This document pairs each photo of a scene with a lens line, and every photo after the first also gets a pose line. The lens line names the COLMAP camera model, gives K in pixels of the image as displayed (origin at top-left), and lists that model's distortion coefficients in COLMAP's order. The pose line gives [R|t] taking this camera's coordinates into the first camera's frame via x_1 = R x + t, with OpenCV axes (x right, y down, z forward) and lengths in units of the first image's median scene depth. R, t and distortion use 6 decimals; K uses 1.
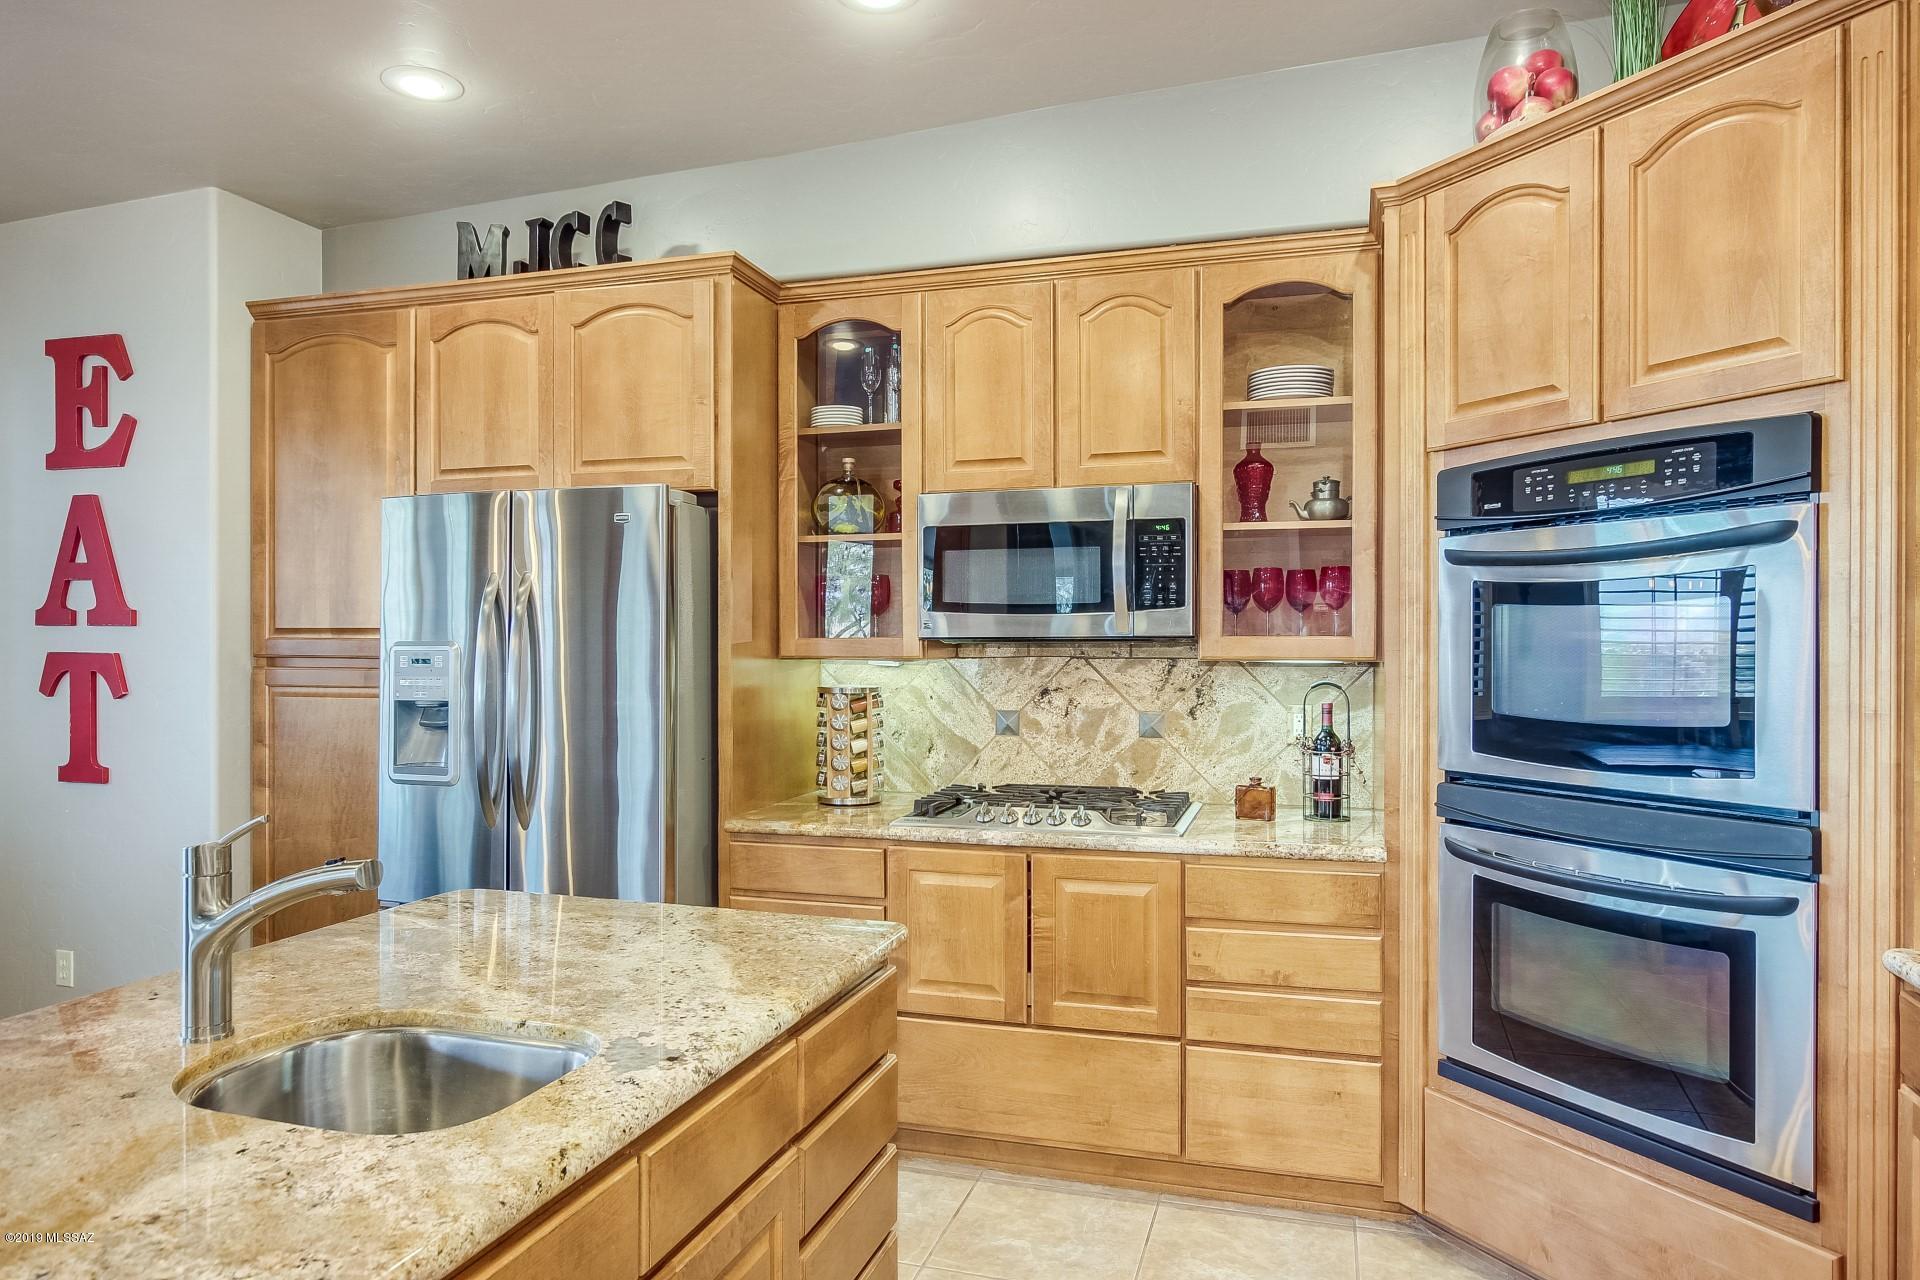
lens RADIAL K [[1191.3, 0, 969.6], [0, 1191.3, 647.0], [0, 0, 1]] dist [-0.008874, 0.000600]
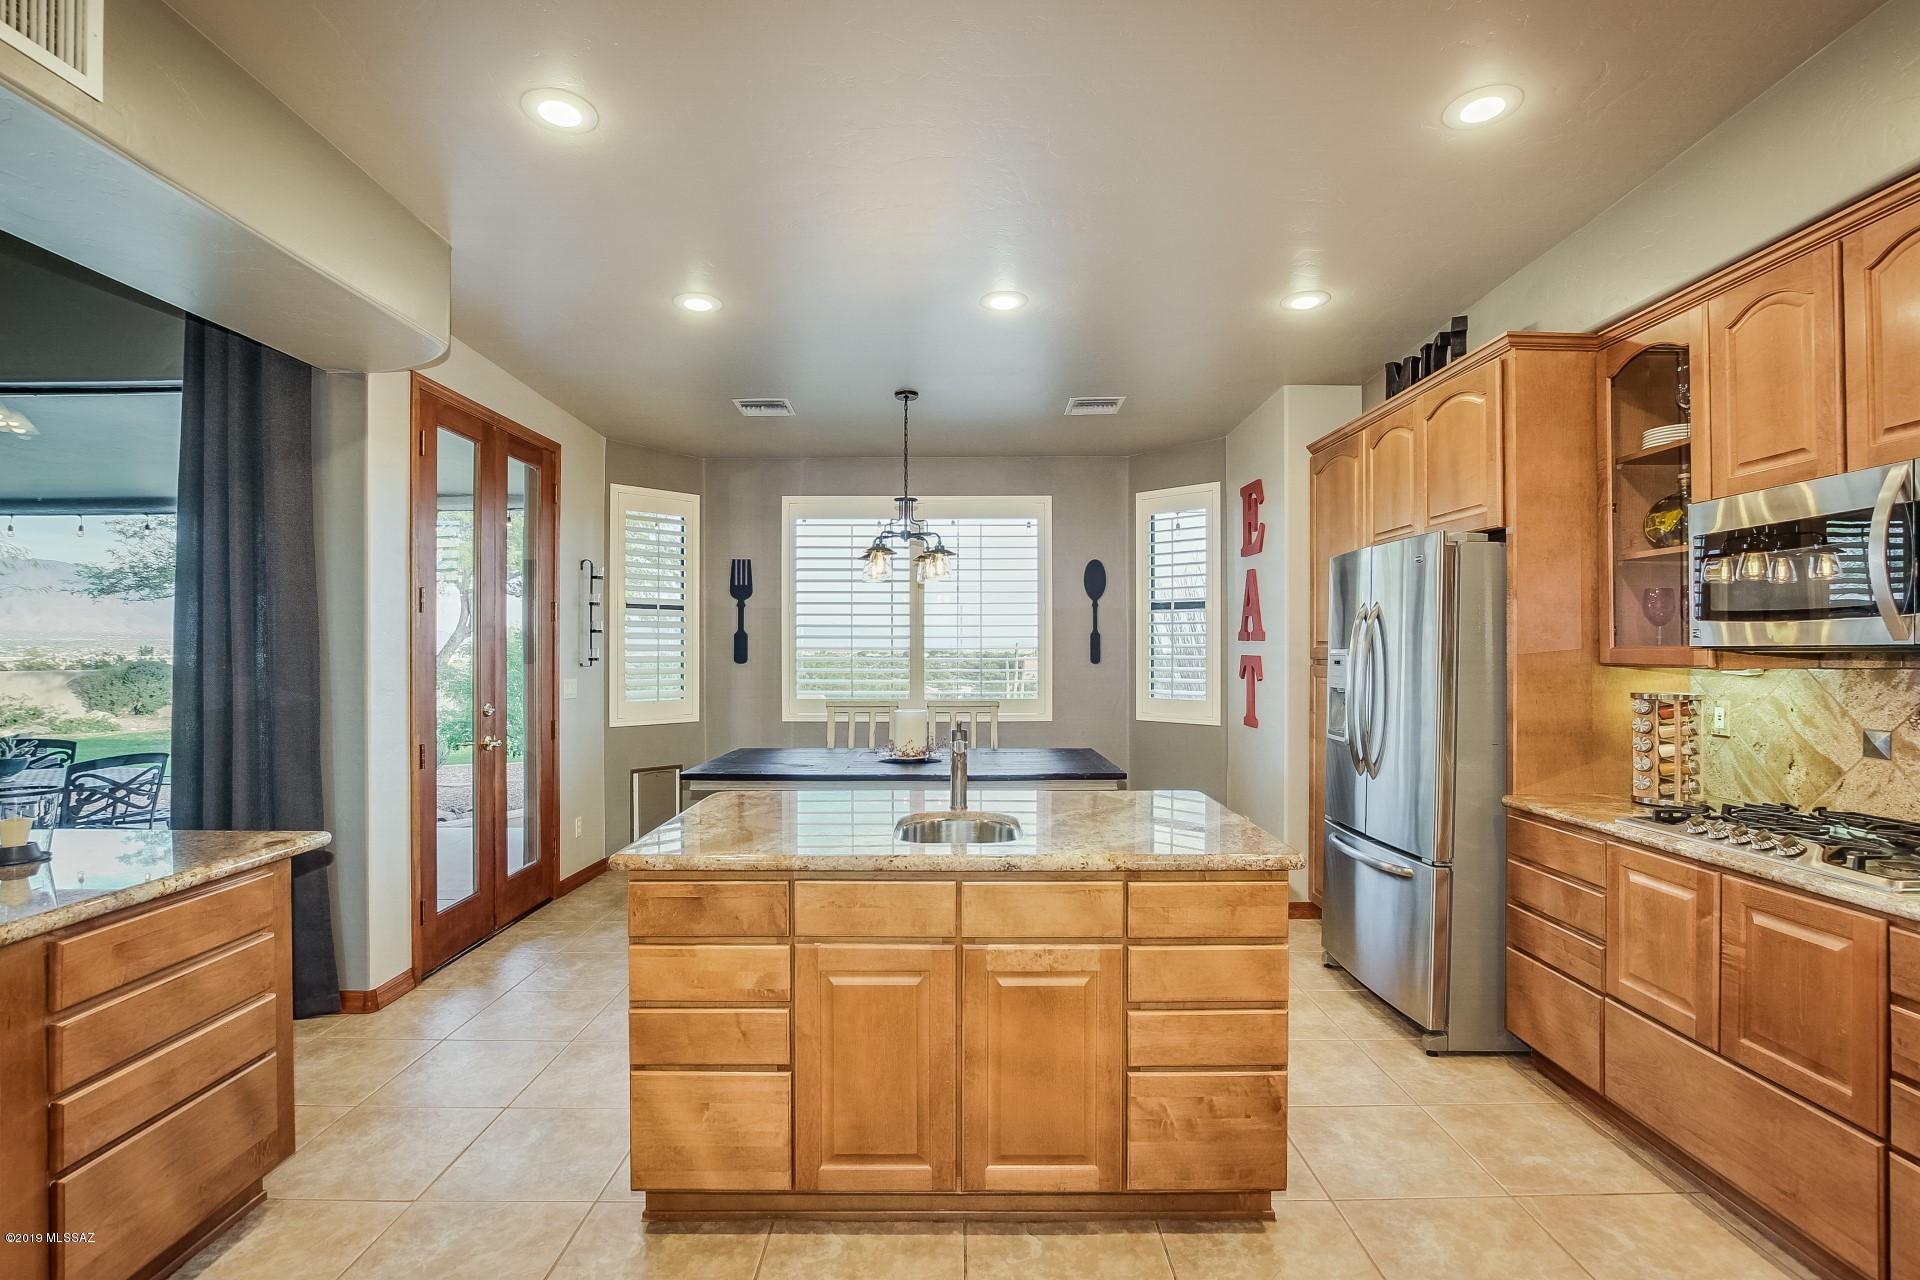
lens RADIAL K [[911.8, 0, 967.7], [0, 911.8, 638.1], [0, 0, 1]] dist [-0.023064, 0.000832]
pose [[0.282581, -0.010448, -0.959187, 0.528288], [-0.006476, 0.999897, -0.012799, -0.001144], [0.959222, 0.009828, 0.282484, 0.205912]]
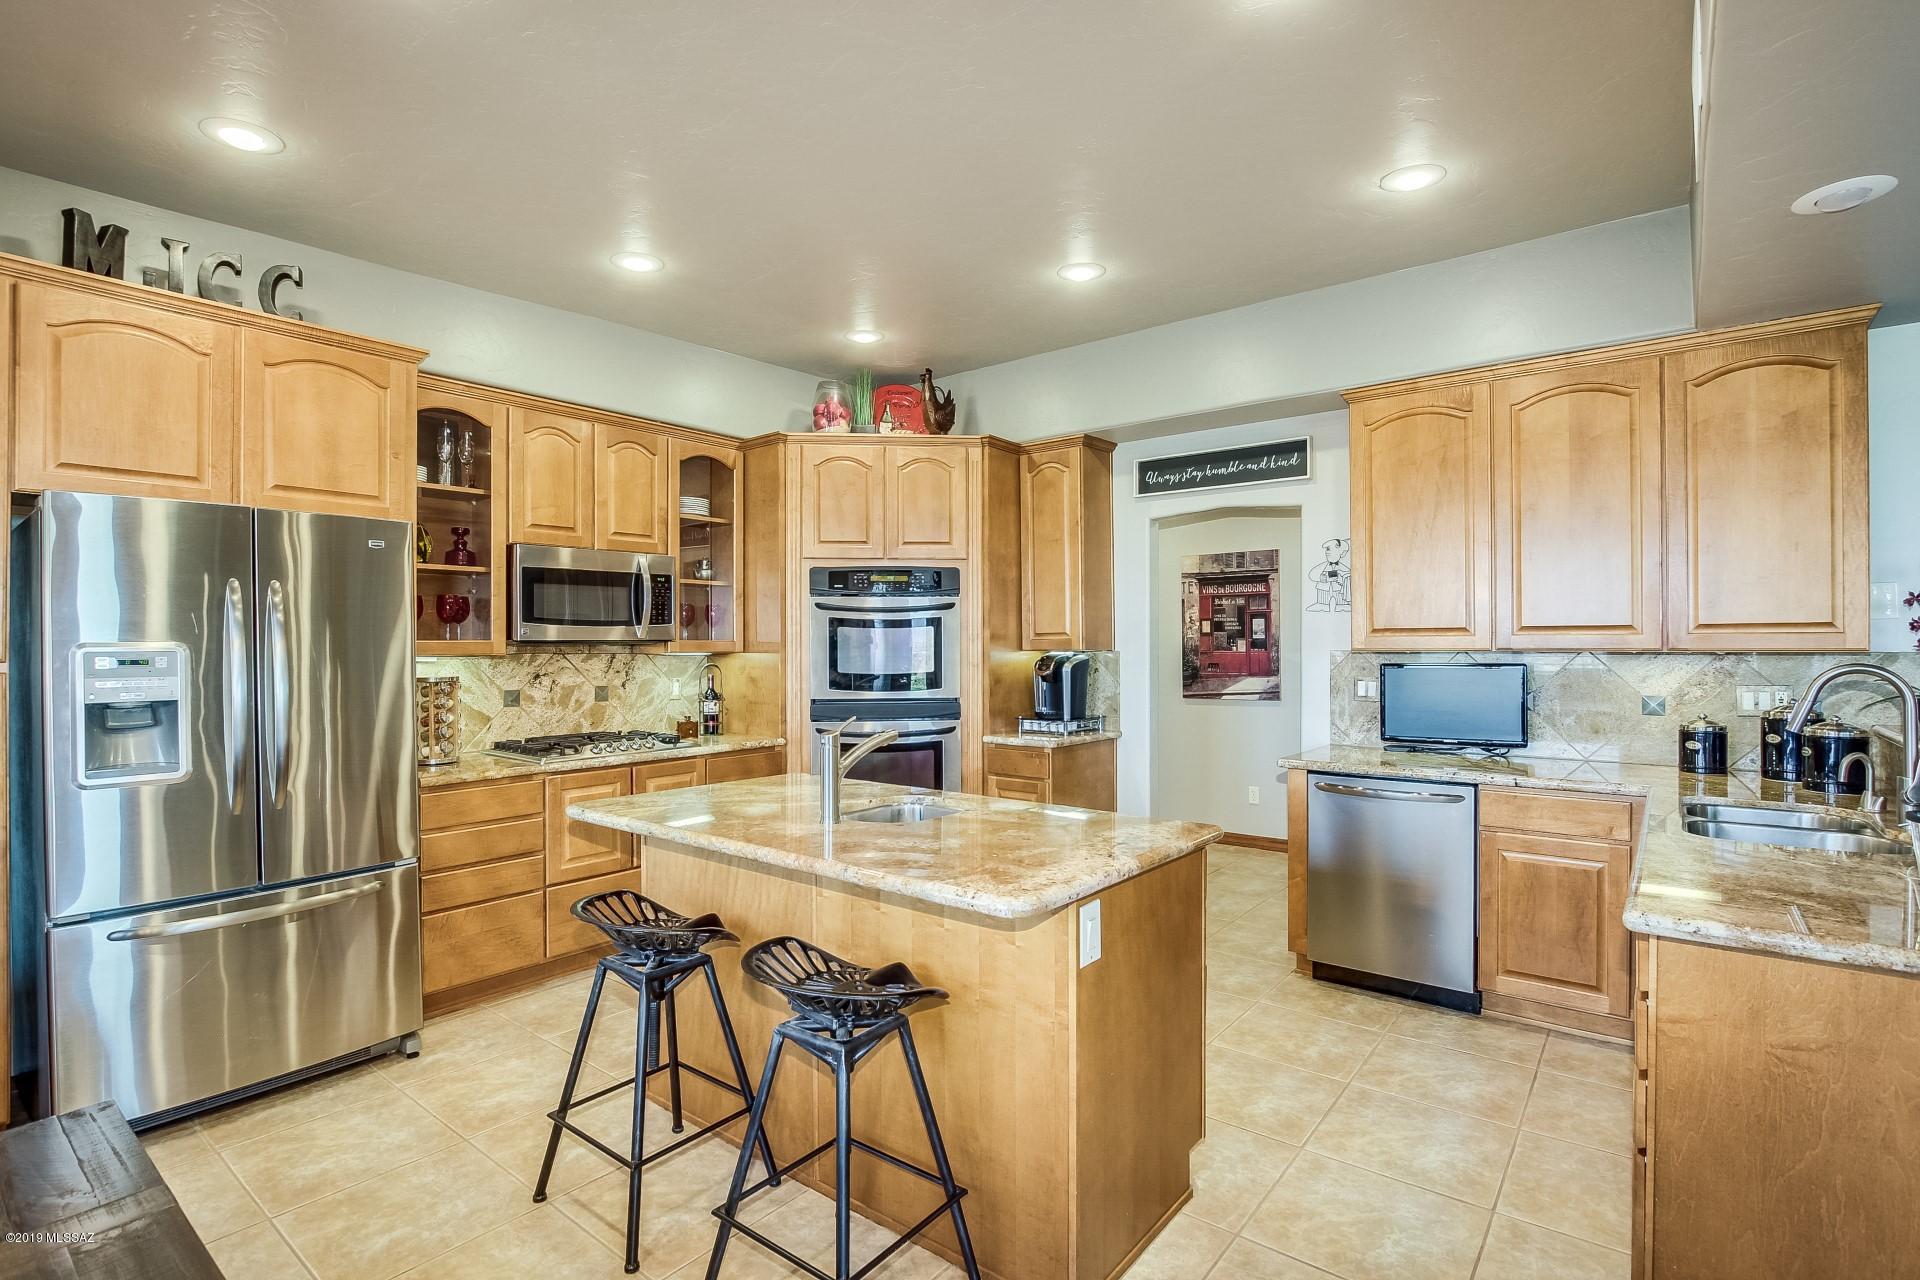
lens RADIAL K [[911.8, 0, 971.1], [0, 911.8, 640.1], [0, 0, 1]] dist [-0.023064, 0.000832]
pose [[0.360181, 0.003425, 0.932876, -0.917632], [0.008905, 0.999935, -0.007109, 0.004987], [-0.932840, 0.010868, 0.360127, 0.070665]]
